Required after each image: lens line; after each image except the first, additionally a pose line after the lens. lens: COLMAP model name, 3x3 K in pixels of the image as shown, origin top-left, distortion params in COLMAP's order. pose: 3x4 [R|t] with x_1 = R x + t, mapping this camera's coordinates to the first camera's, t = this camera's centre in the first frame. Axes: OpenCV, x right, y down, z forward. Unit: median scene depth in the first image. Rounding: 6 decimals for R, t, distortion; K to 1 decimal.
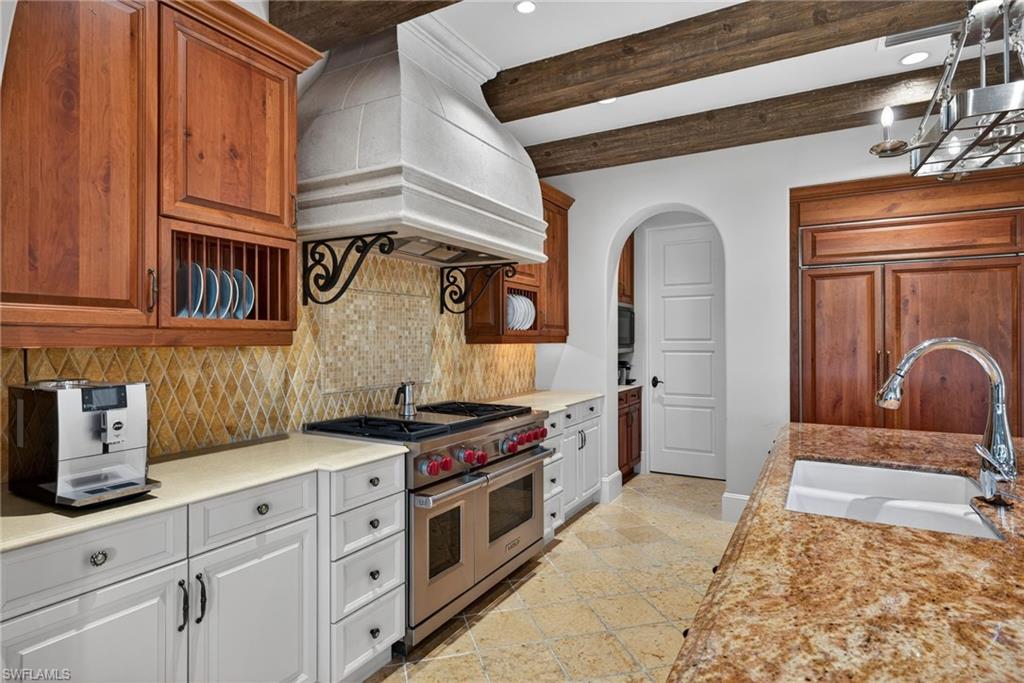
lens RADIAL K [[548.4, 0, 513.7], [0, 548.4, 336.0], [0, 0, 1]] dist [-0.000224, -0.000024]
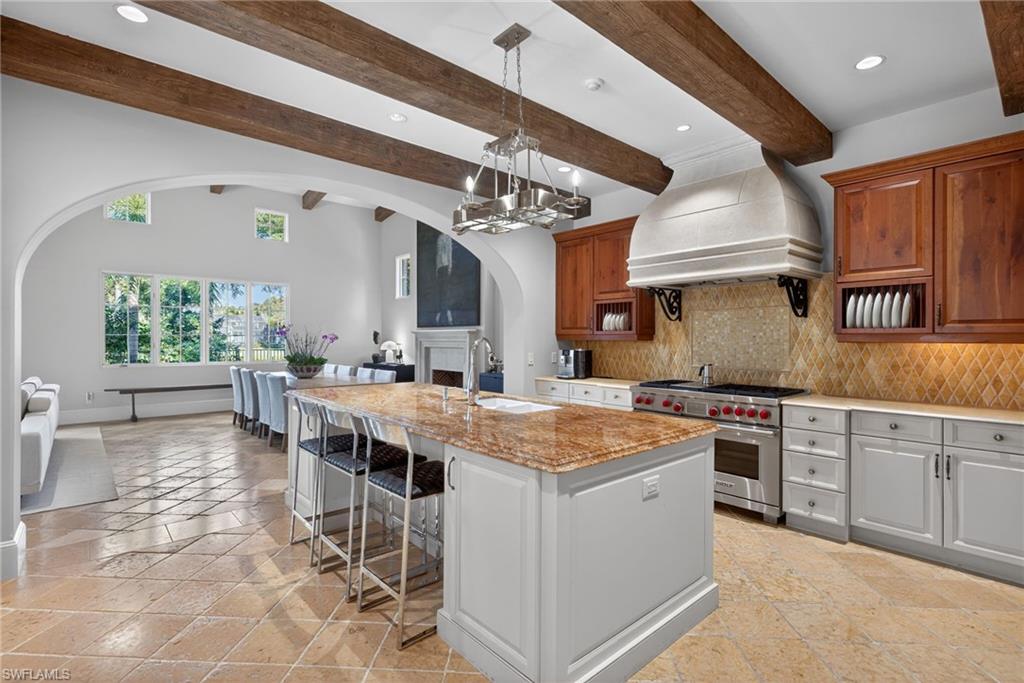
lens RADIAL K [[483.4, 0, 513.8], [0, 483.4, 339.2], [0, 0, 1]] dist [0.001084, 0.000247]
pose [[-0.330013, 0.002603, -0.943973, 1.298672], [0.006146, 0.999981, 0.000609, 0.003961], [0.943956, -0.005600, -0.330023, 0.870588]]
